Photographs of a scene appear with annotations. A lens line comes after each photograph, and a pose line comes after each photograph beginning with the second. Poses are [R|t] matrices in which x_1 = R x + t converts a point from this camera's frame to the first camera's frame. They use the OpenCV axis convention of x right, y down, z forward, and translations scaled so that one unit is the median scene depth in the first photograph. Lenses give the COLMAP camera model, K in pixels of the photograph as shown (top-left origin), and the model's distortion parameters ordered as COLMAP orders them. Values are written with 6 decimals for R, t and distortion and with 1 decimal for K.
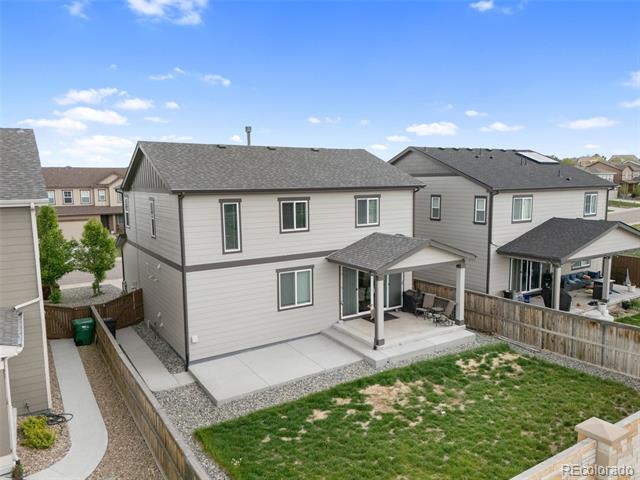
lens RADIAL K [[472.4, 0, 320.0], [0, 472.4, 240.0], [0, 0, 1]] dist [0.065683, -0.062733]
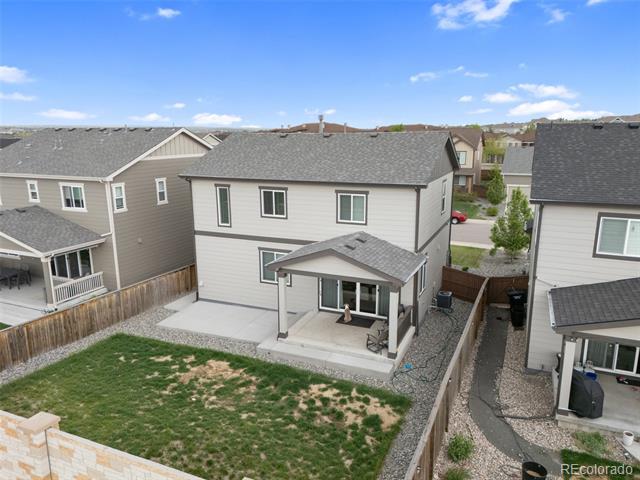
lens RADIAL K [[472.4, 0, 320.0], [0, 472.4, 240.0], [0, 0, 1]] dist [0.065683, -0.062733]
pose [[0.559466, 0.190516, -0.806661, 0.929992], [-0.105902, 0.981679, 0.158403, -0.155671], [0.822060, -0.003194, 0.569392, 0.456639]]
